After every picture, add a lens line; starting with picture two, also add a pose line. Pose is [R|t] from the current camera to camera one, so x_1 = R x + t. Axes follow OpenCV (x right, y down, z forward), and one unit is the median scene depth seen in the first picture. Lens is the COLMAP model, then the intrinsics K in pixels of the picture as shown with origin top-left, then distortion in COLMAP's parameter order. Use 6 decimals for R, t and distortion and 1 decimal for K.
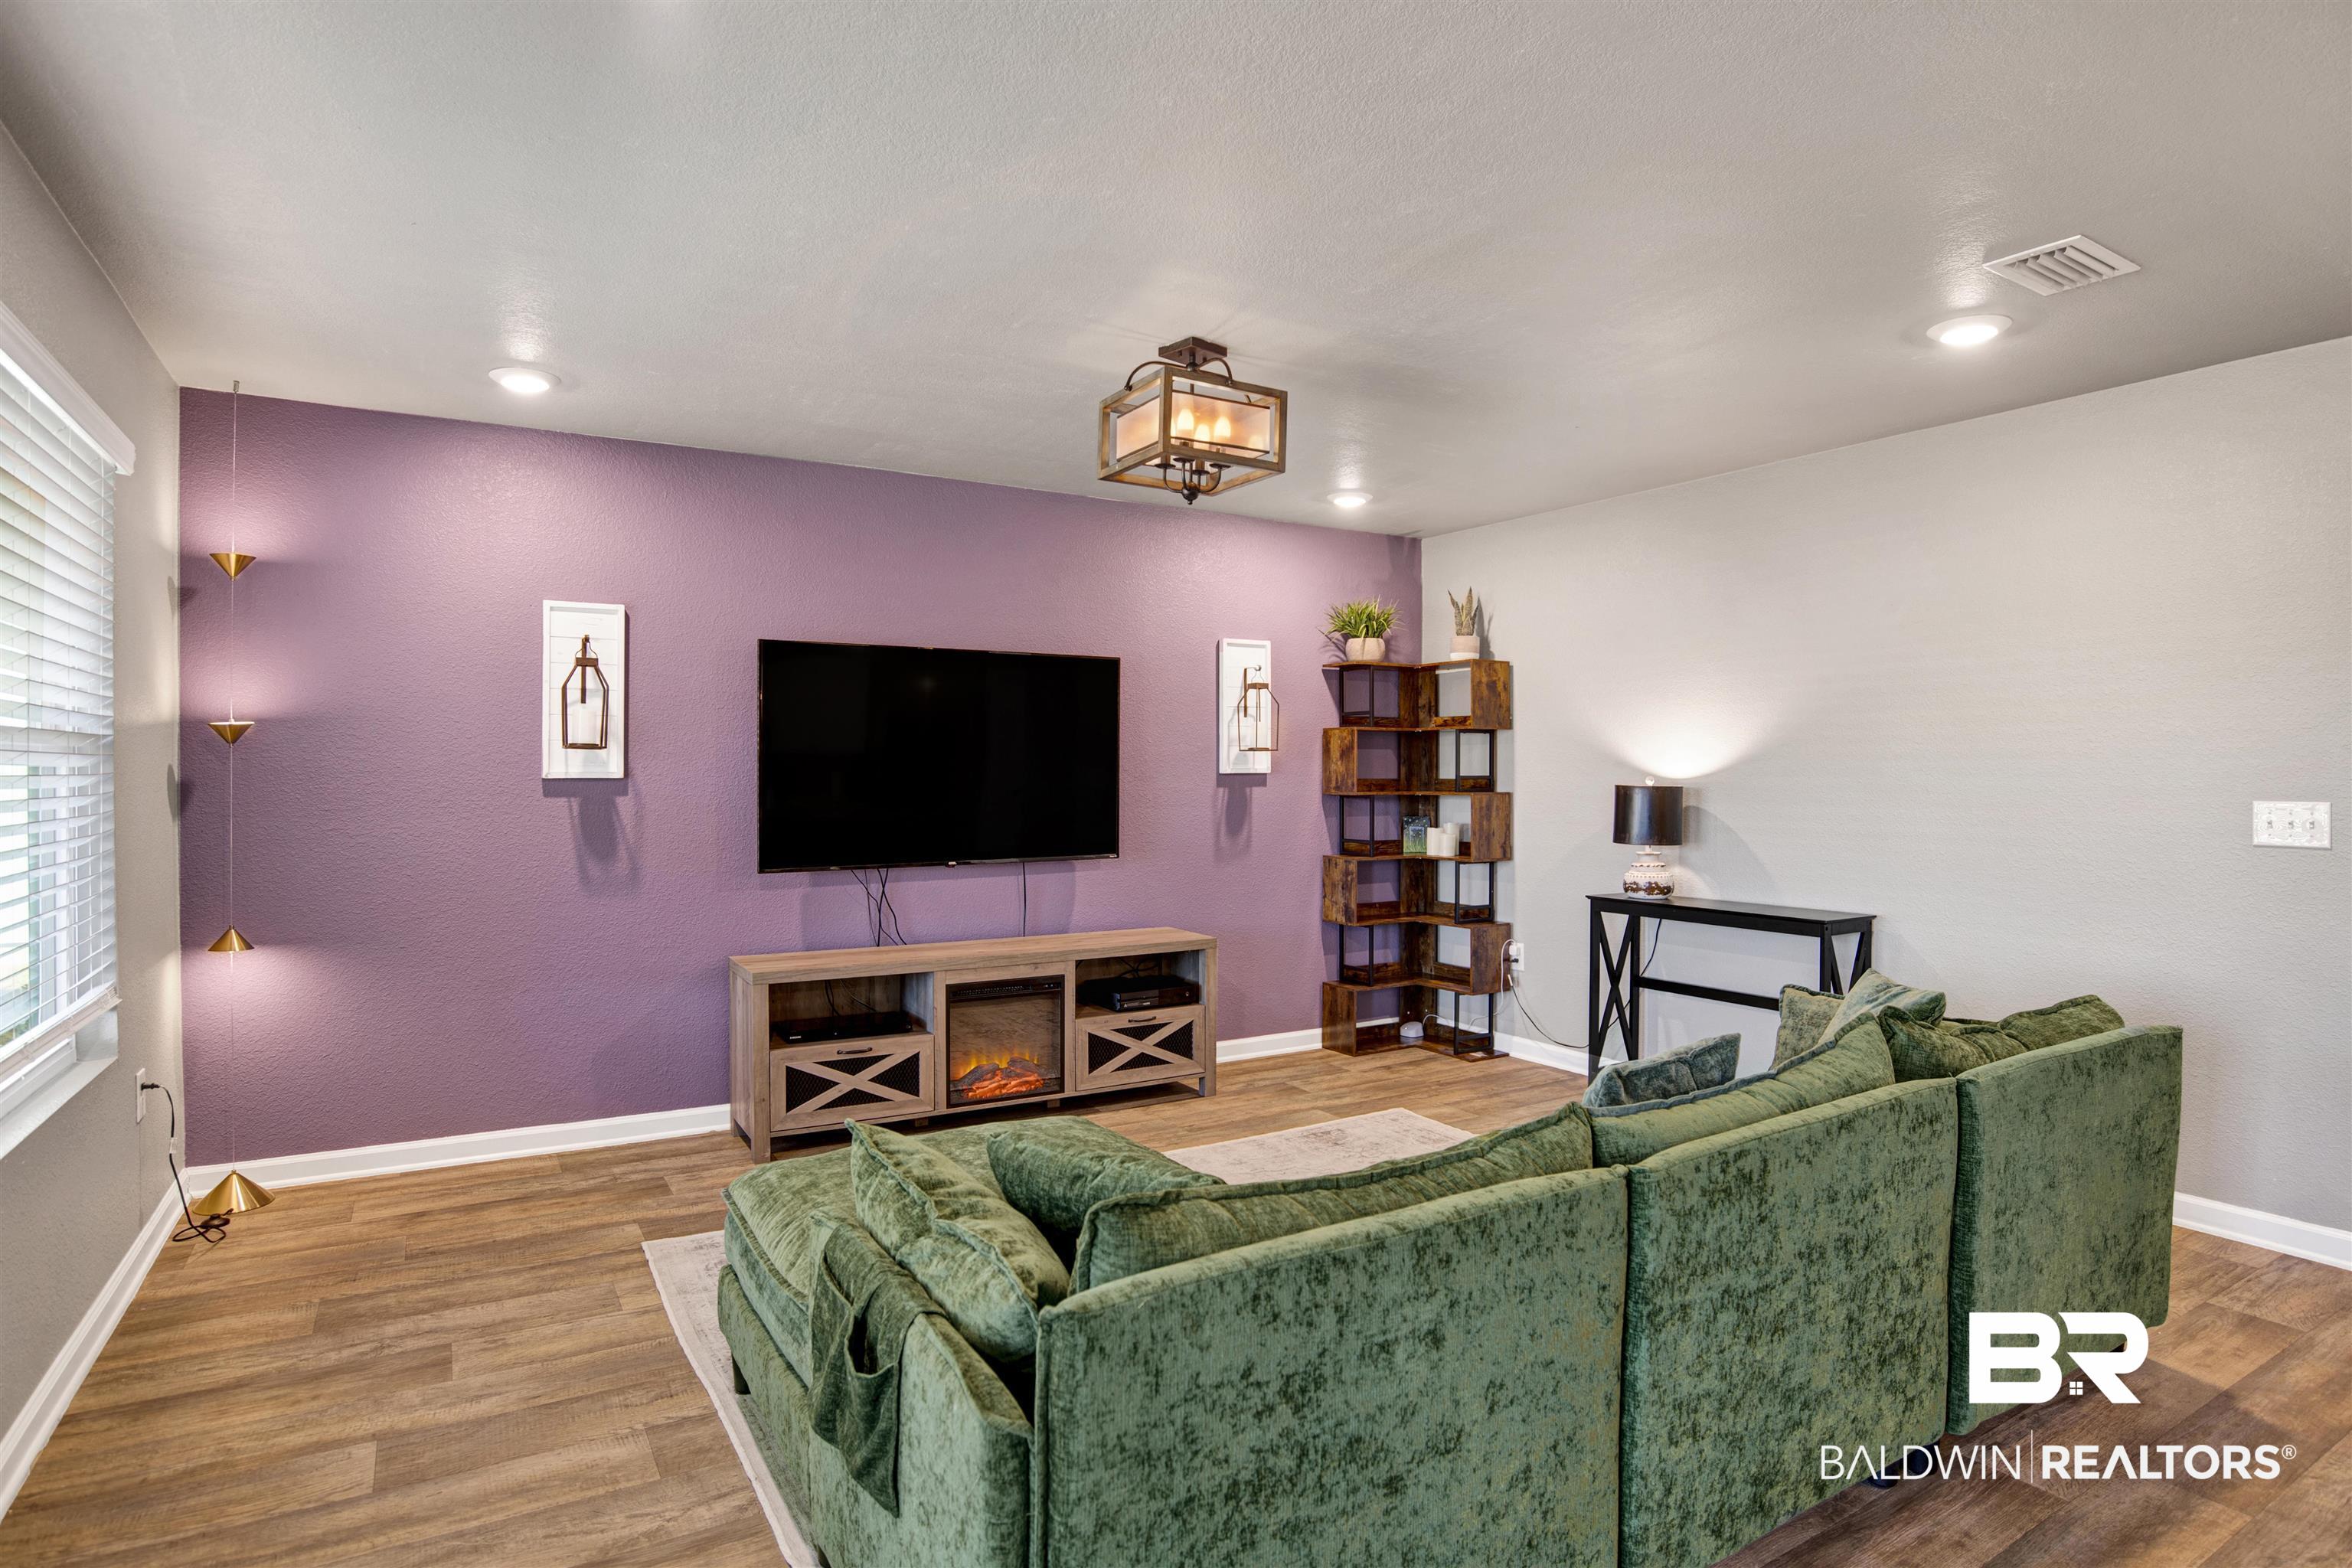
lens RADIAL K [[1273.5, 0, 1229.7], [0, 1273.5, 755.2], [0, 0, 1]] dist [-0.018561, 0.005599]
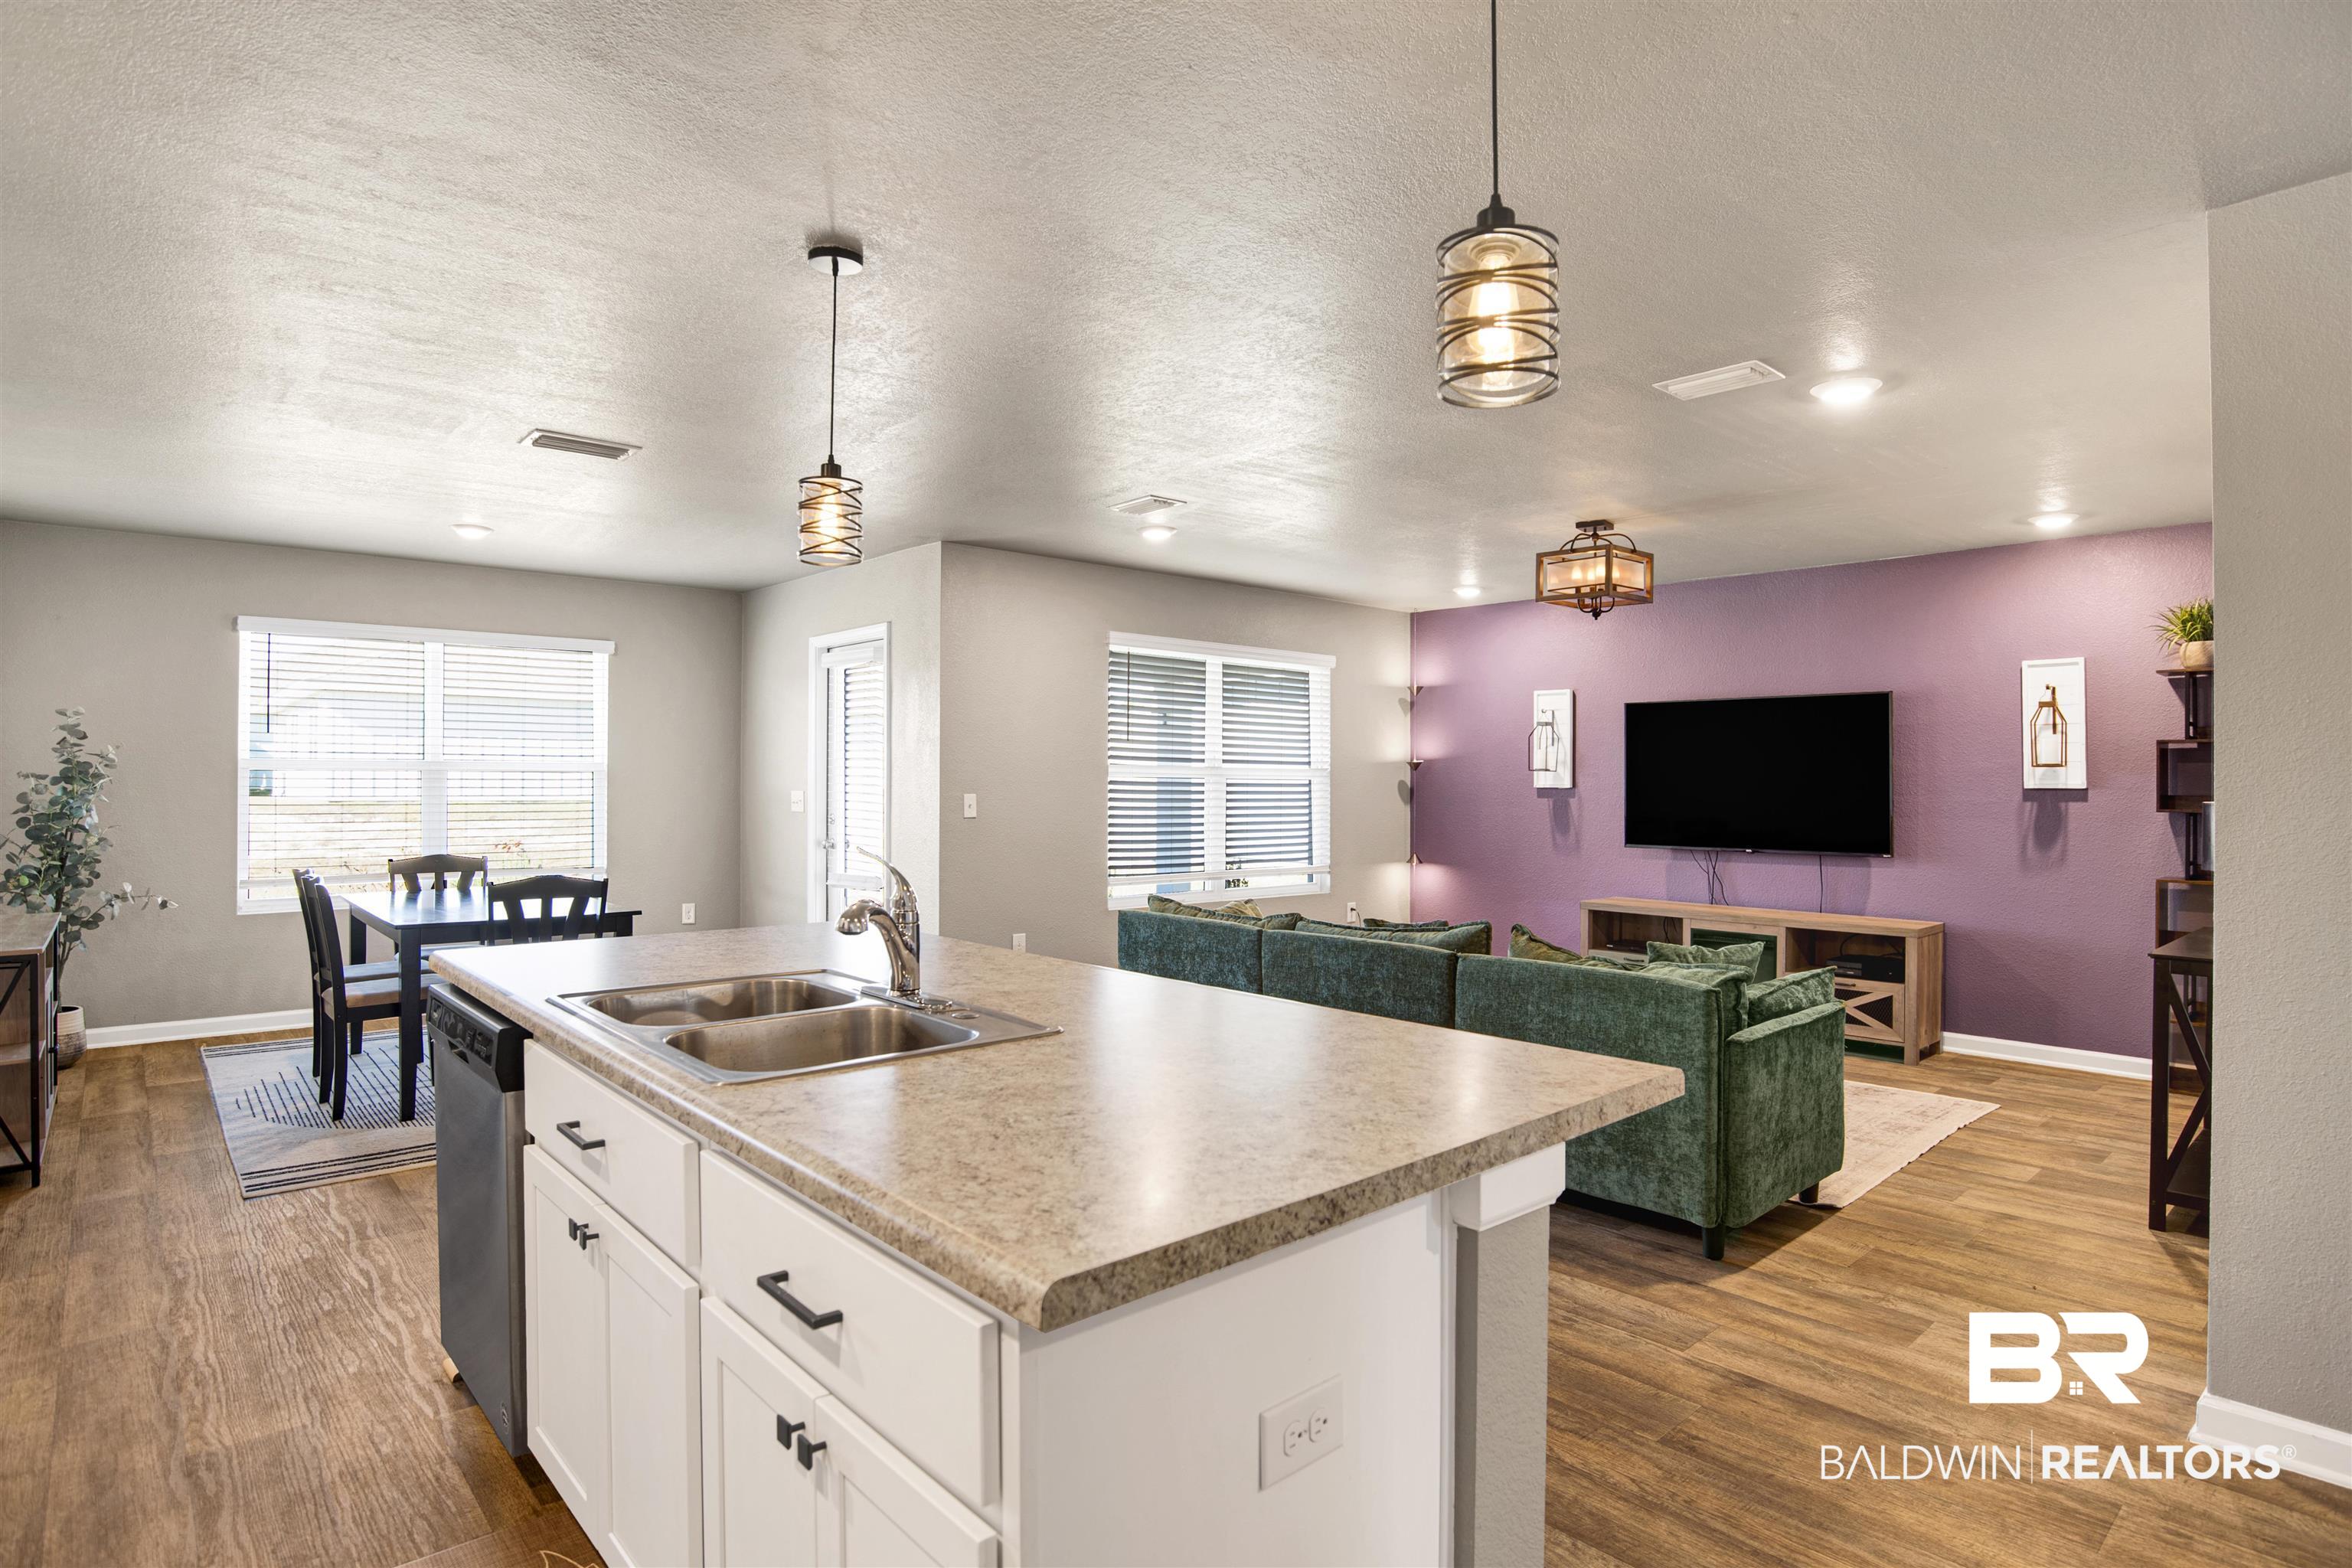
lens RADIAL K [[1273.5, 0, 1230.2], [0, 1273.5, 760.9], [0, 0, 1]] dist [-0.018561, 0.005599]
pose [[0.216124, -0.012690, -0.976284, 1.056447], [0.009485, 0.999896, -0.010897, -0.004235], [0.976320, -0.006905, 0.216221, 0.148578]]
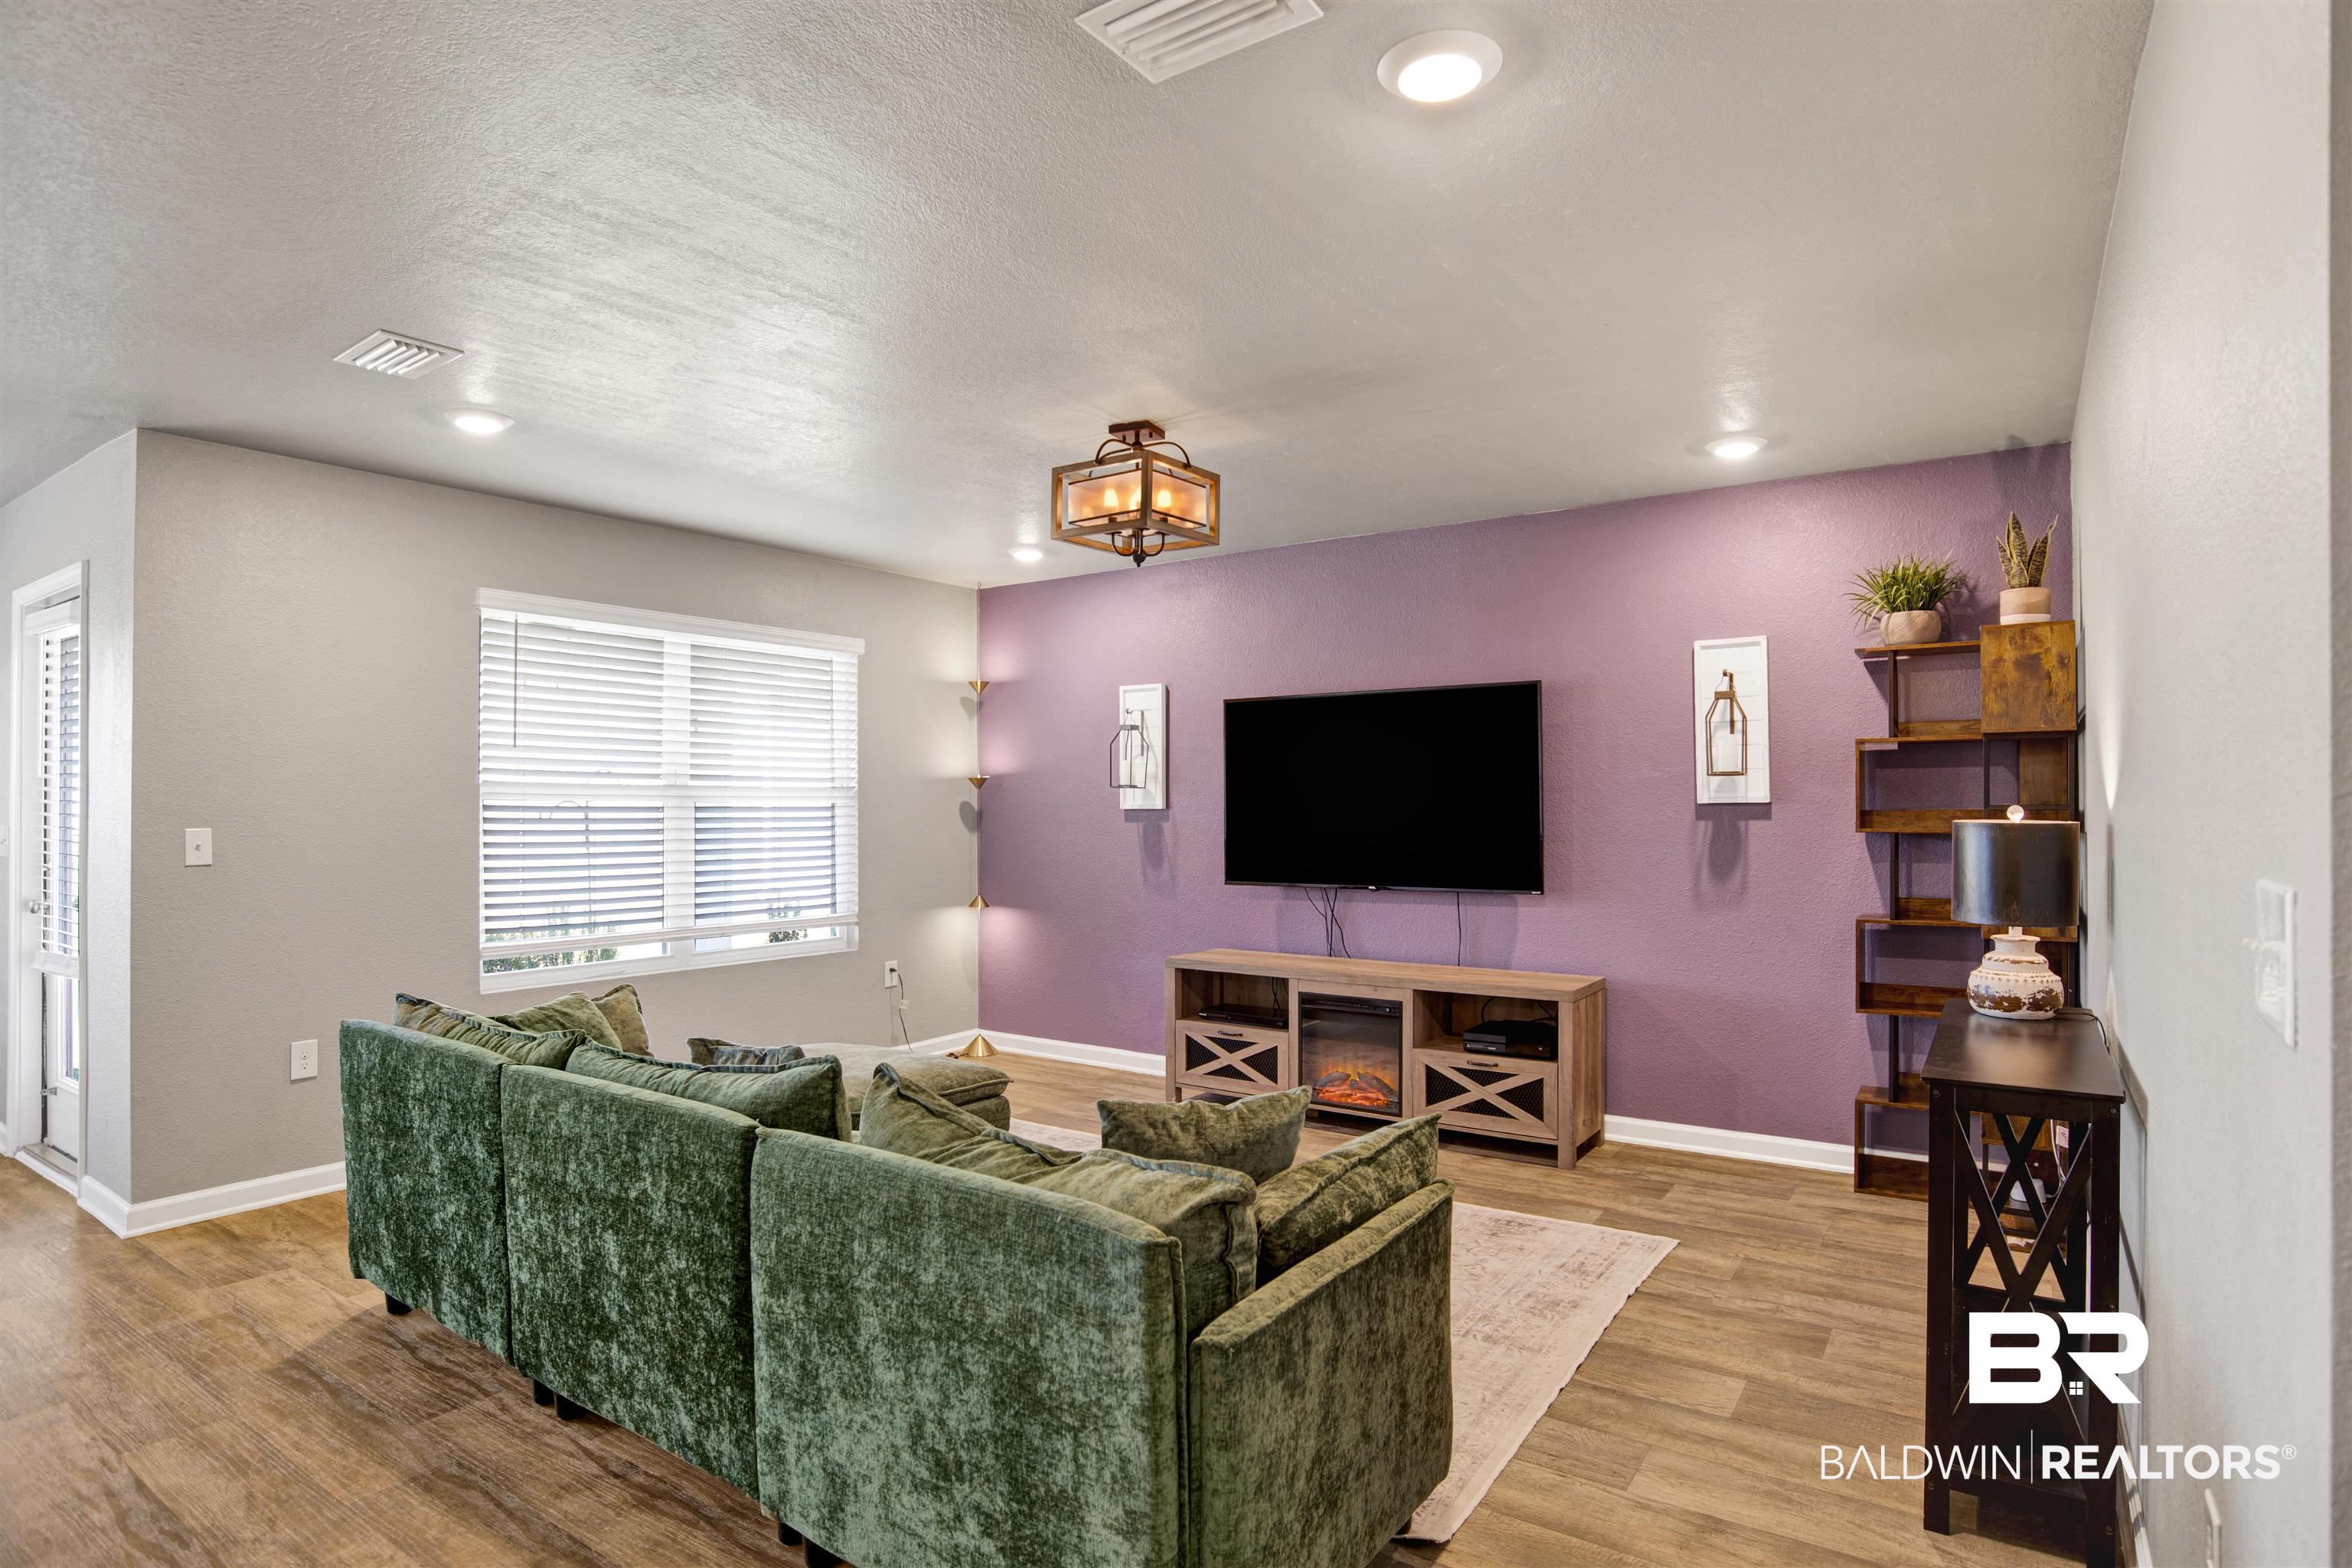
lens RADIAL K [[1273.5, 0, 1184.4], [0, 1273.5, 776.3], [0, 0, 1]] dist [-0.018561, 0.005599]
pose [[0.404366, -0.019421, -0.914391, 0.738318], [0.018035, 0.999749, -0.013258, 0.001362], [0.914419, -0.011130, 0.404615, 0.428957]]
